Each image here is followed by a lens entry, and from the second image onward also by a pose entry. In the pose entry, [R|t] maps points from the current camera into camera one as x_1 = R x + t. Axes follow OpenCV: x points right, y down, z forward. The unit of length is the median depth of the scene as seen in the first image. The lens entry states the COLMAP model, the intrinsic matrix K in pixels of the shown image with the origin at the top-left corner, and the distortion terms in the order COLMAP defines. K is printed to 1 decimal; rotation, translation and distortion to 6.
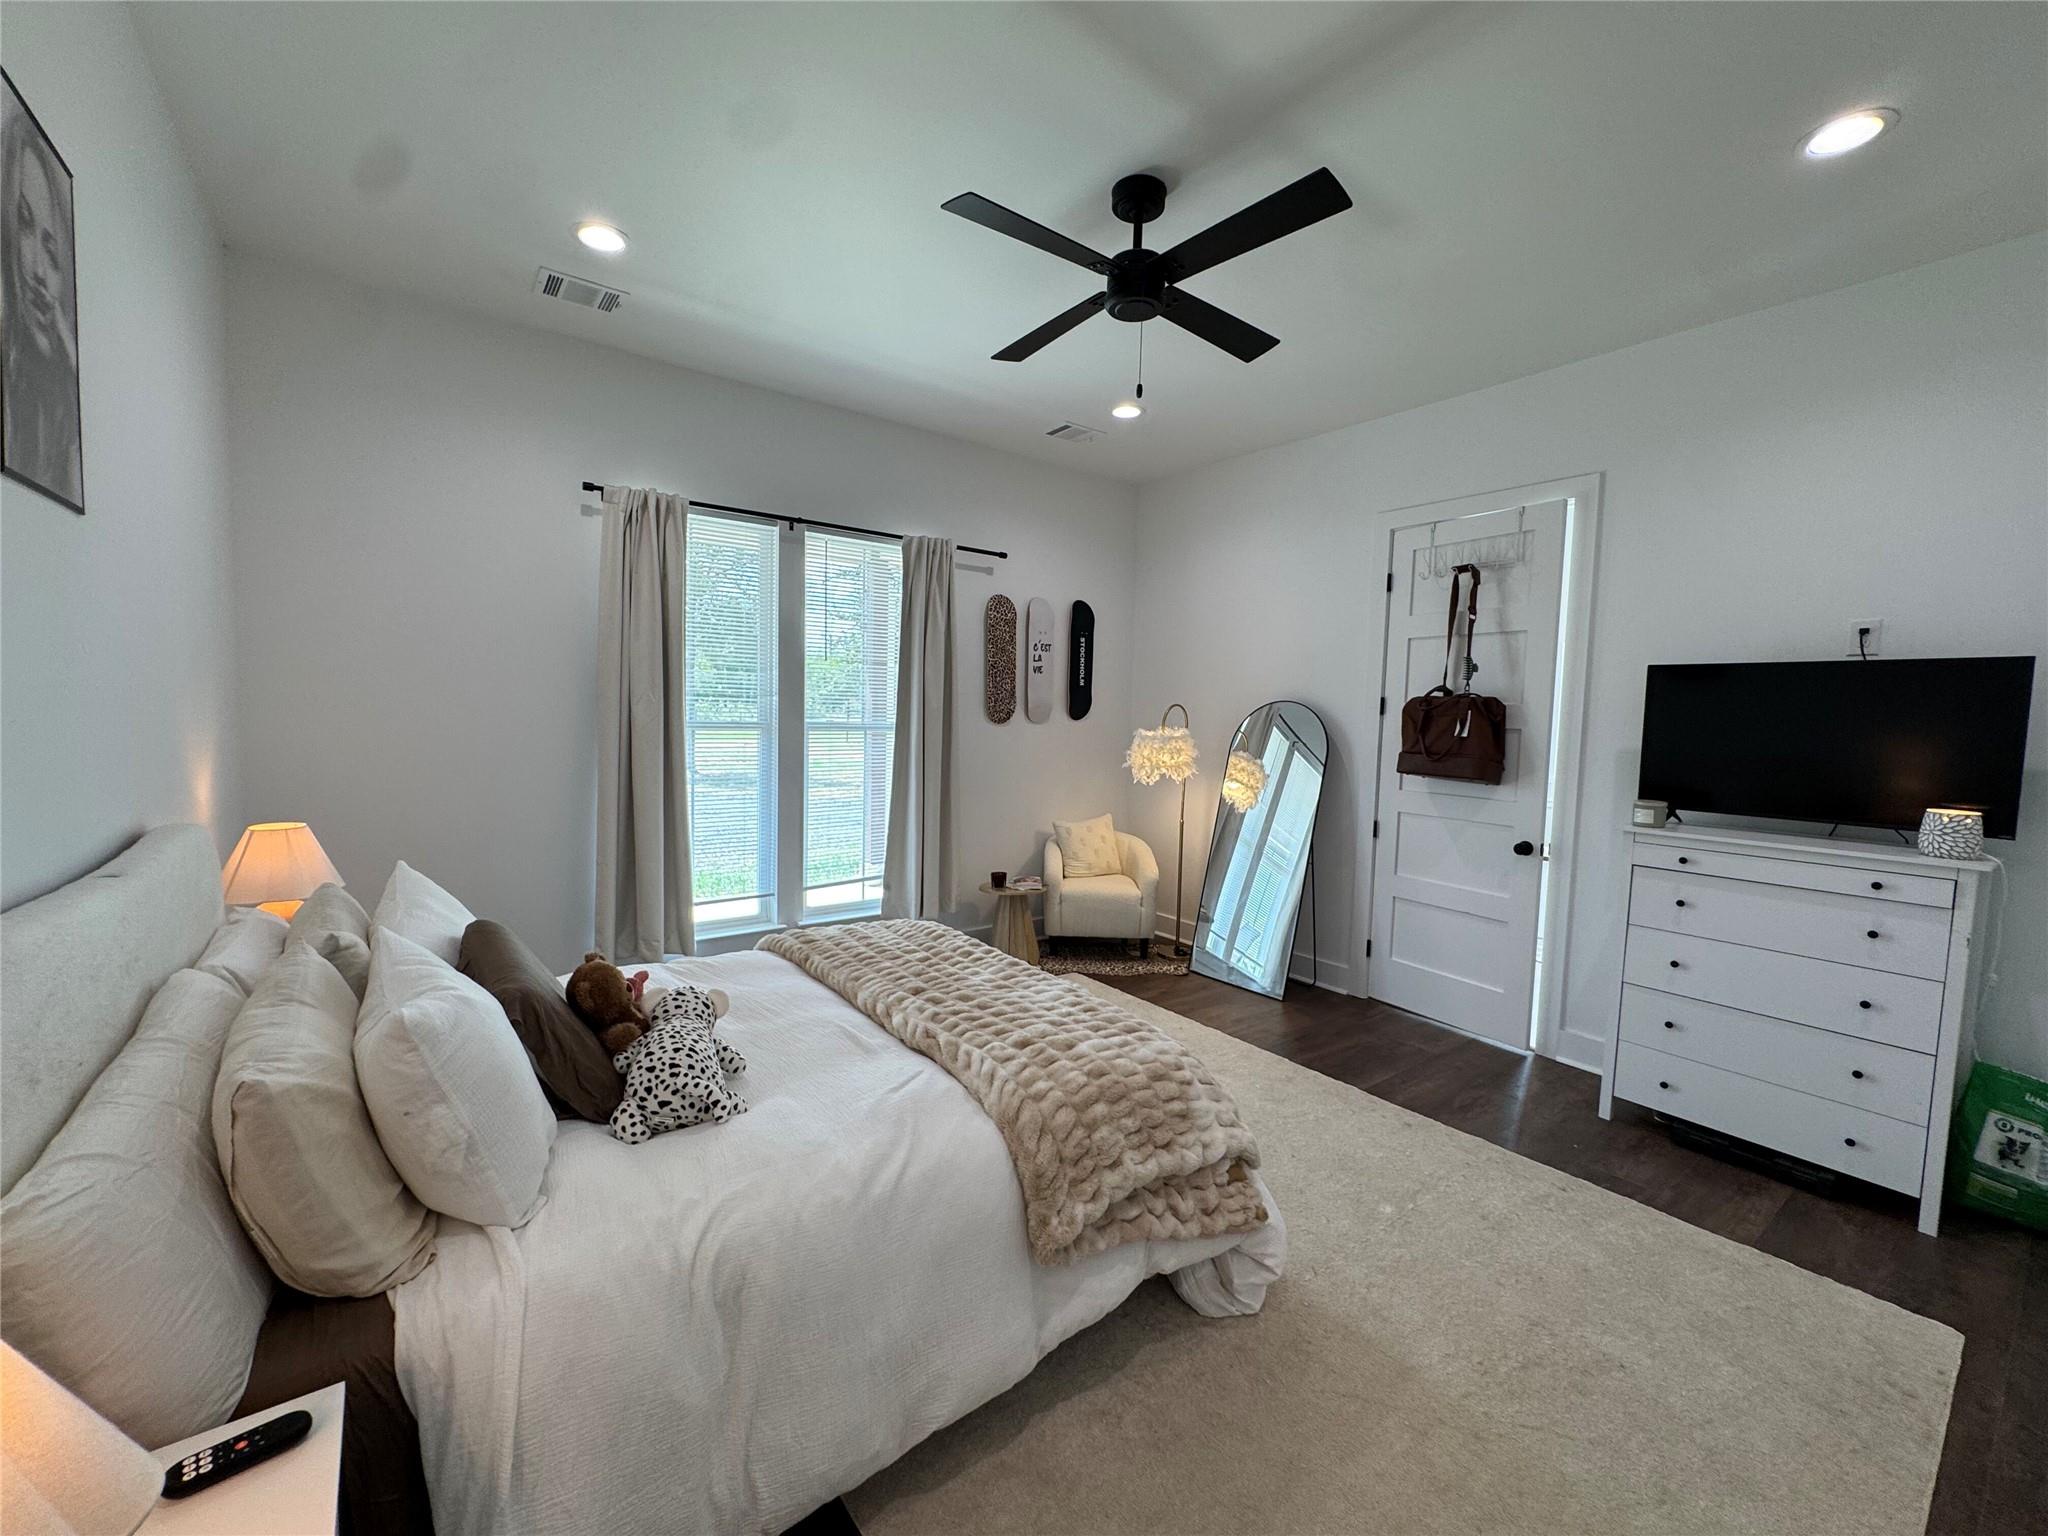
lens RADIAL K [[818.6, 0, 1016.1], [0, 818.6, 772.9], [0, 0, 1]] dist [-0.002940, 0.000491]
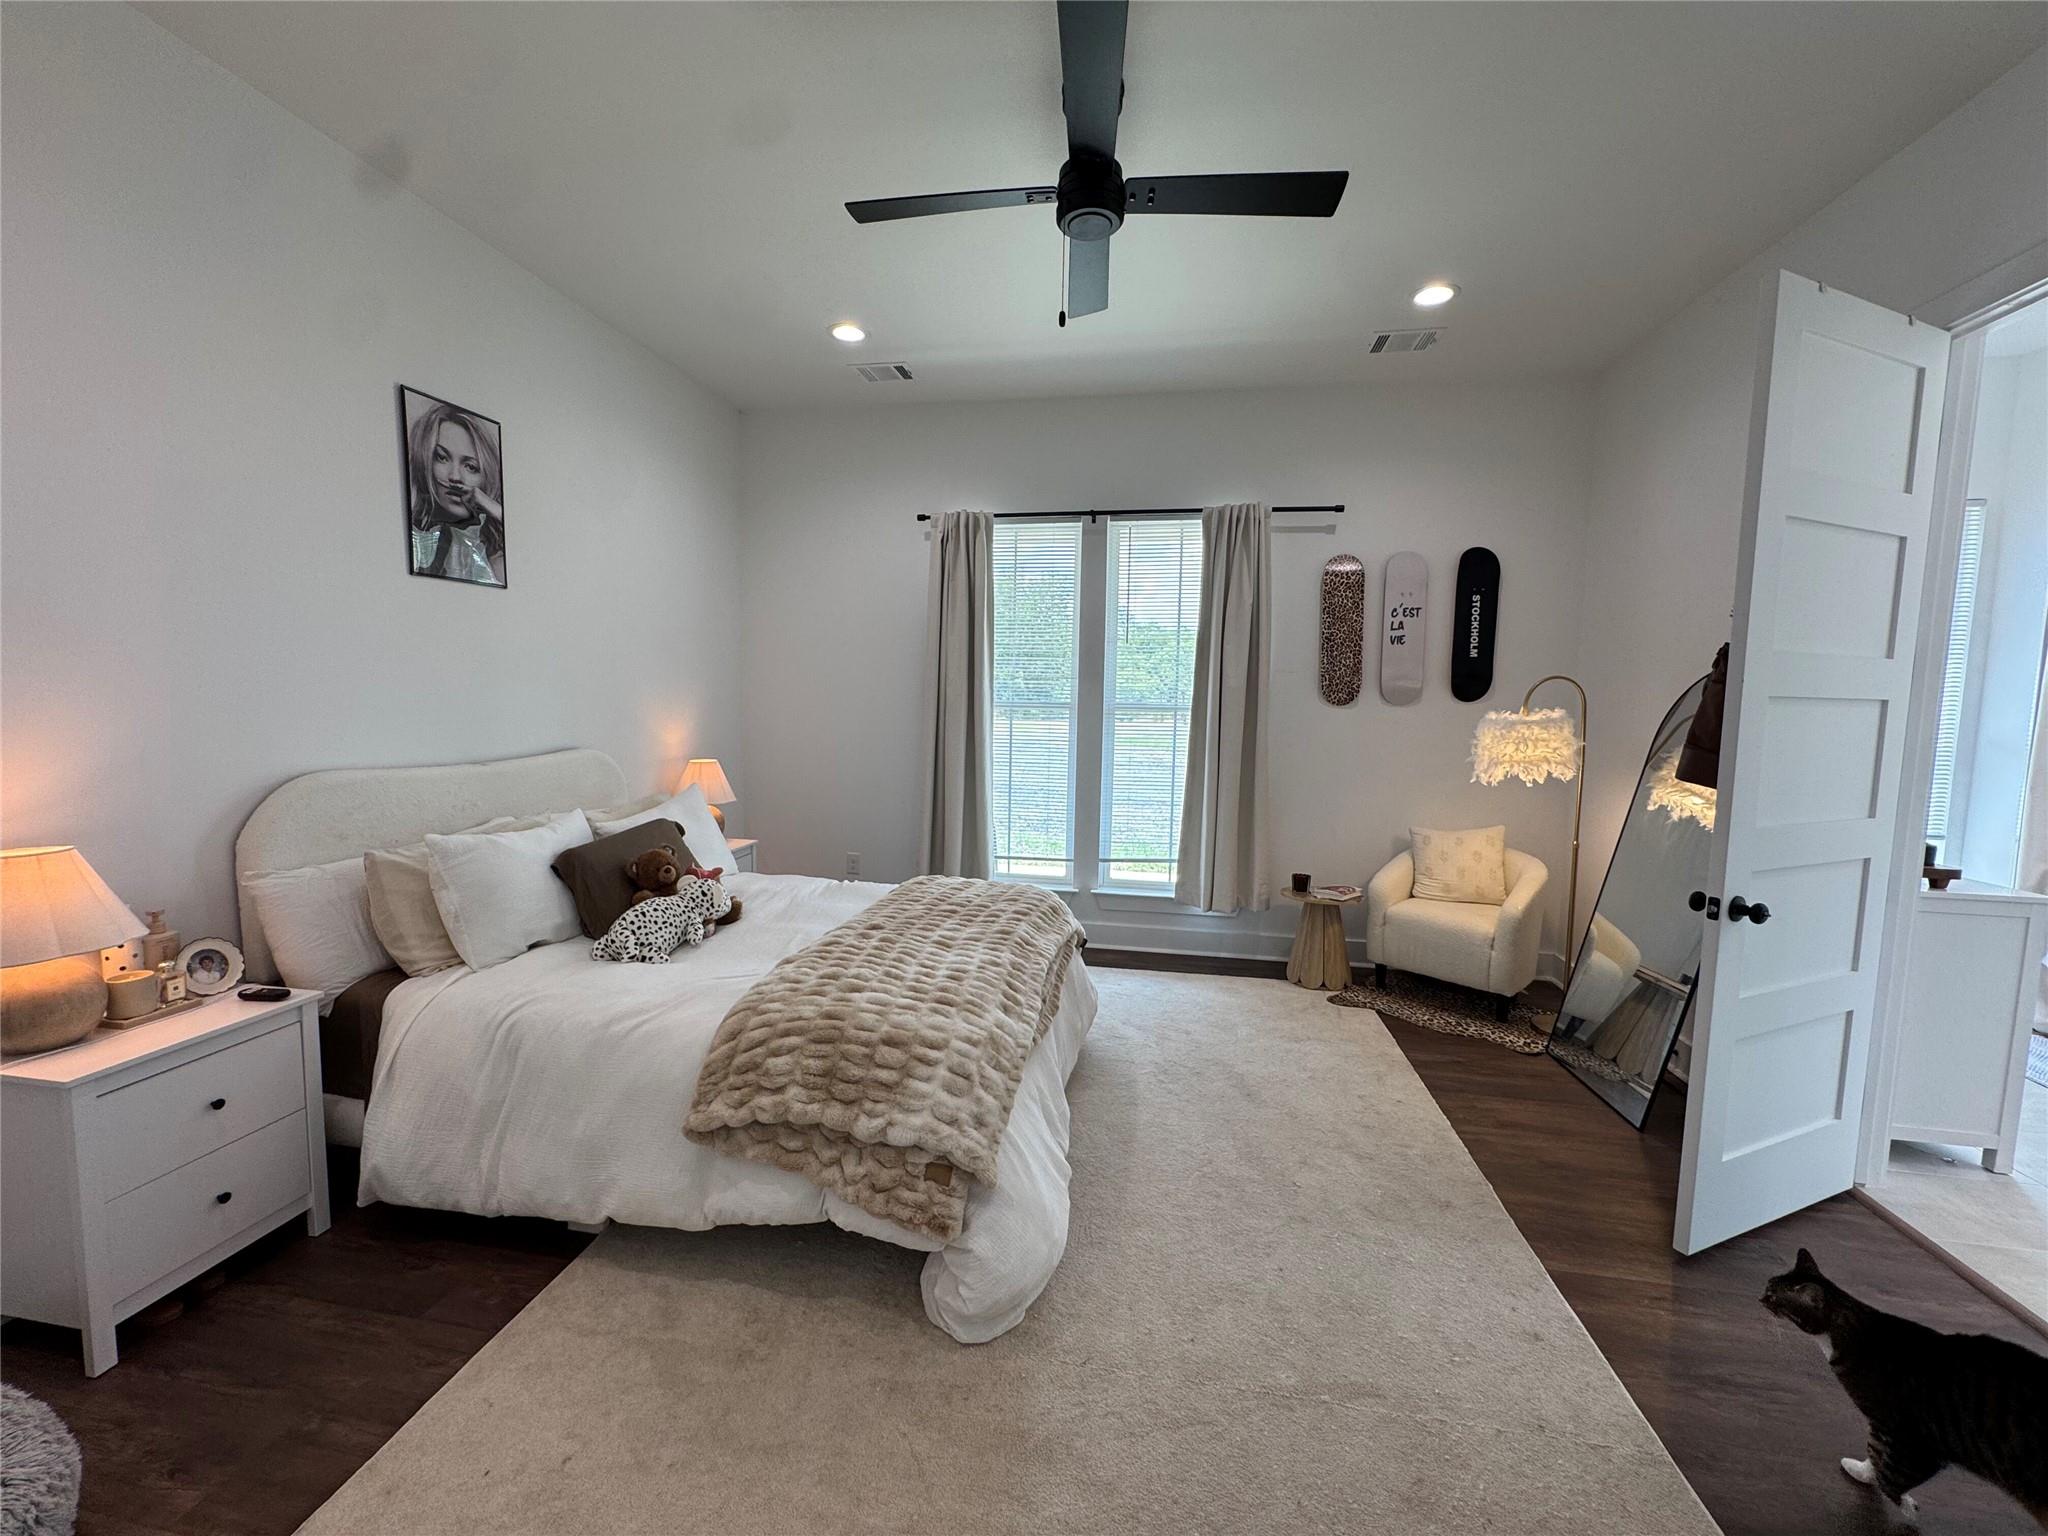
lens RADIAL K [[818.6, 0, 1020.3], [0, 818.6, 769.2], [0, 0, 1]] dist [-0.002940, 0.000491]
pose [[0.685260, 0.052470, -0.726406, 0.435516], [-0.053516, 0.998333, 0.021627, 0.006813], [0.726329, 0.024054, 0.686926, 0.192426]]
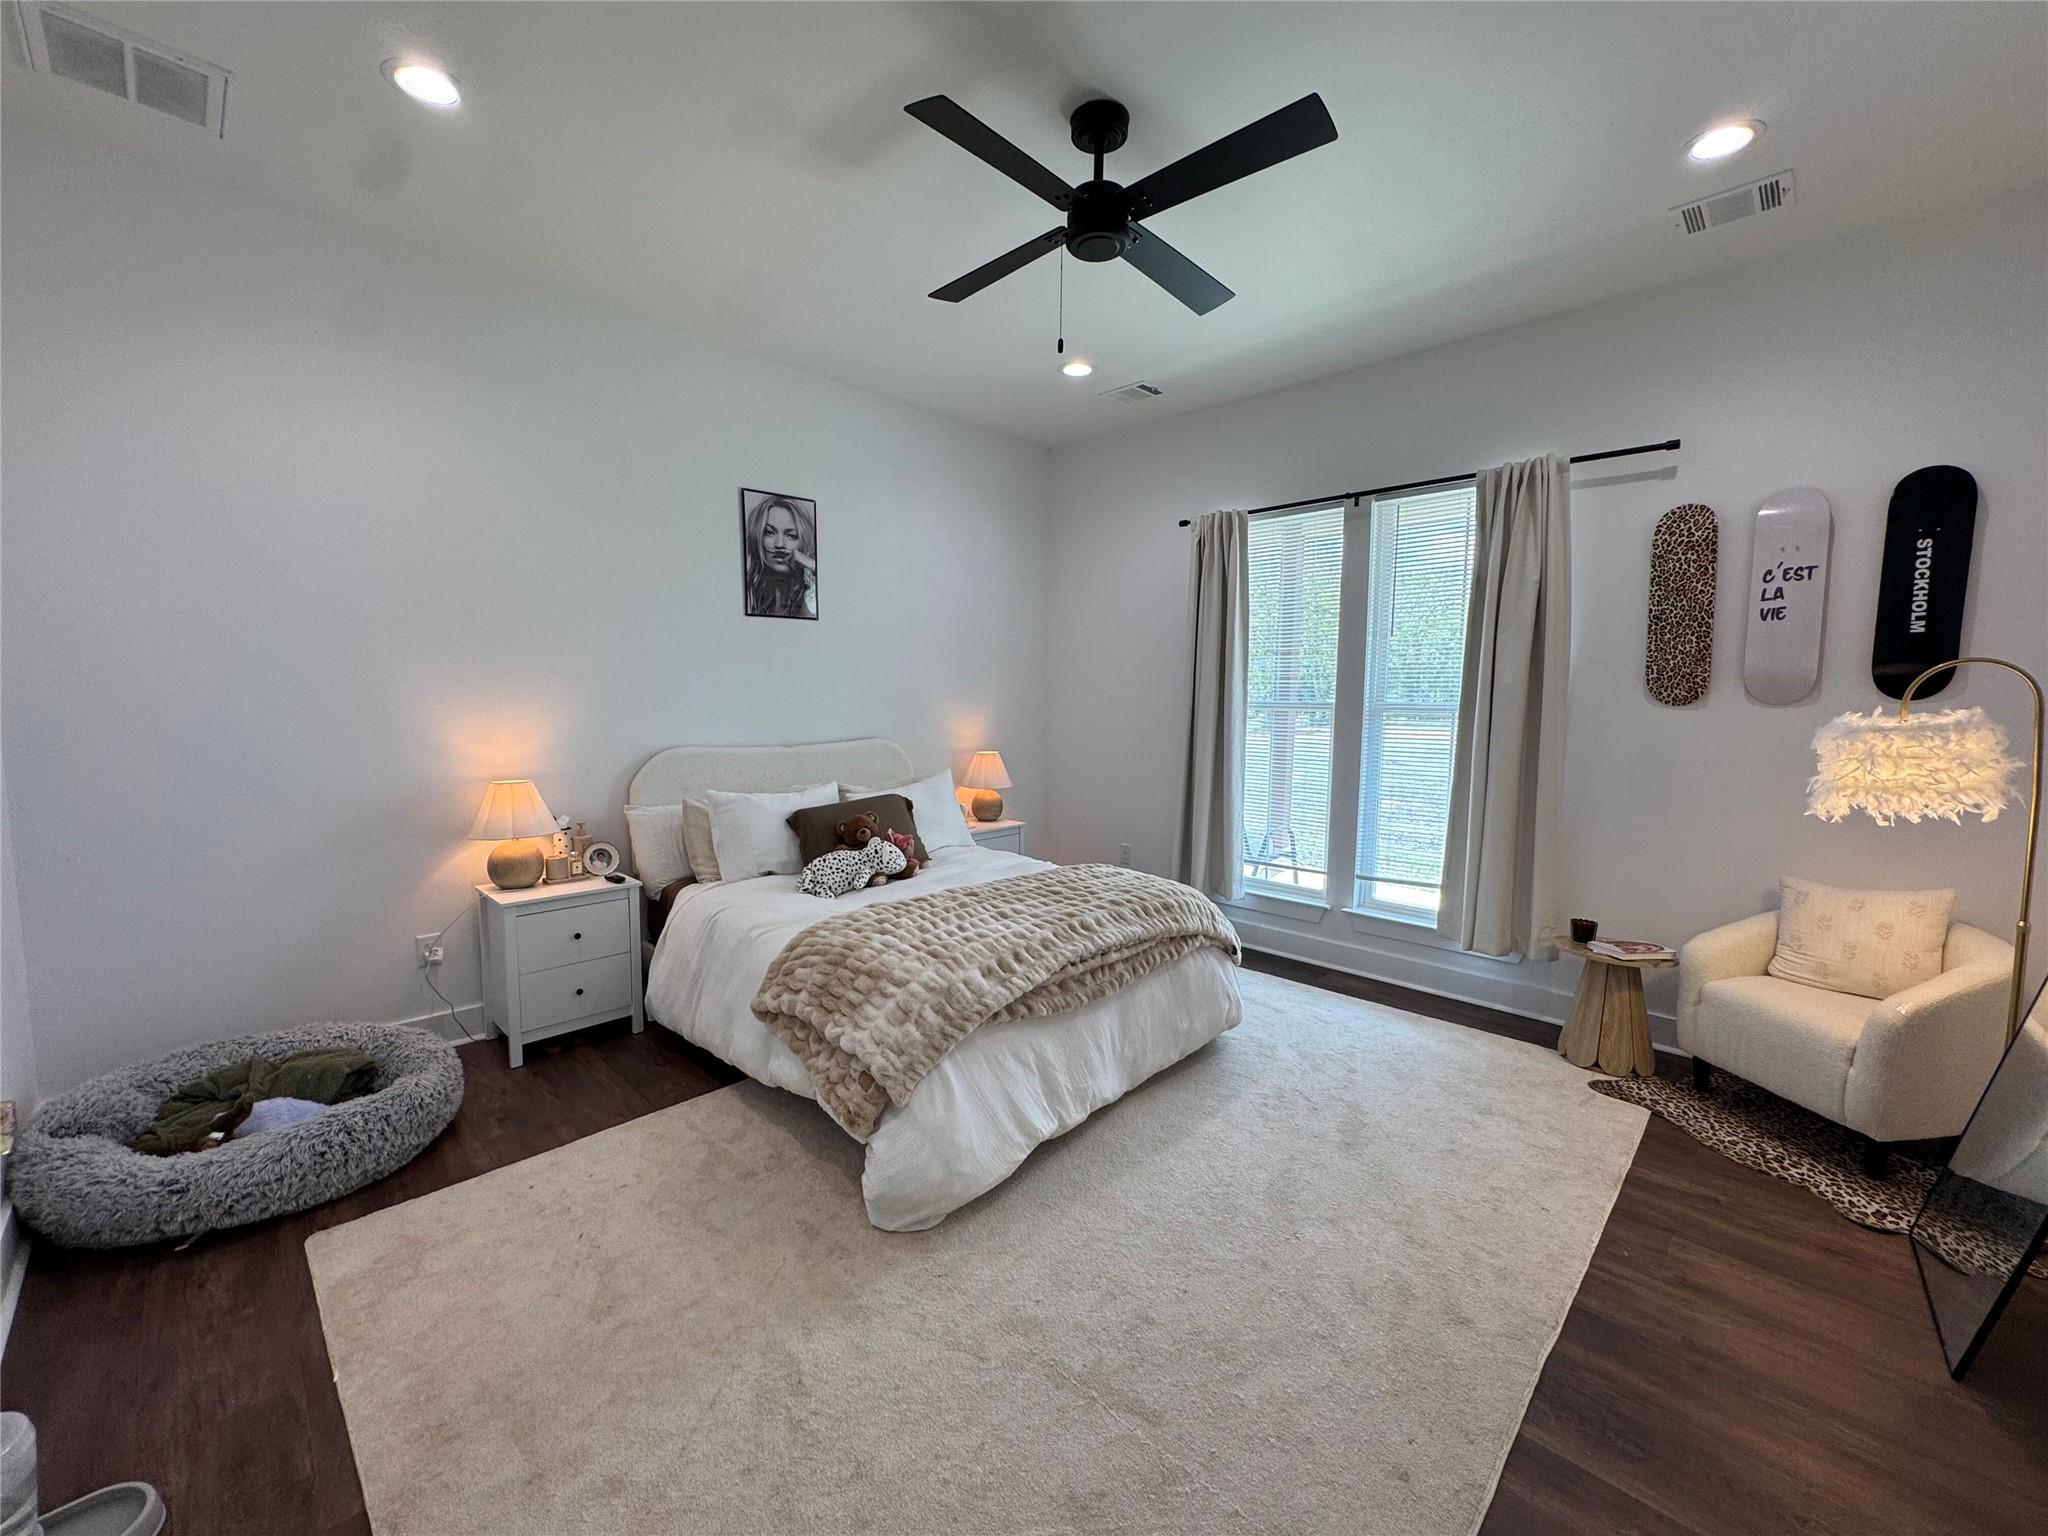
lens RADIAL K [[818.6, 0, 1021.5], [0, 818.6, 769.5], [0, 0, 1]] dist [-0.002940, 0.000491]
pose [[0.154591, 0.070094, -0.985489, 0.621095], [-0.077360, 0.995276, 0.058655, -0.009264], [0.984945, 0.067170, 0.159283, 0.450752]]
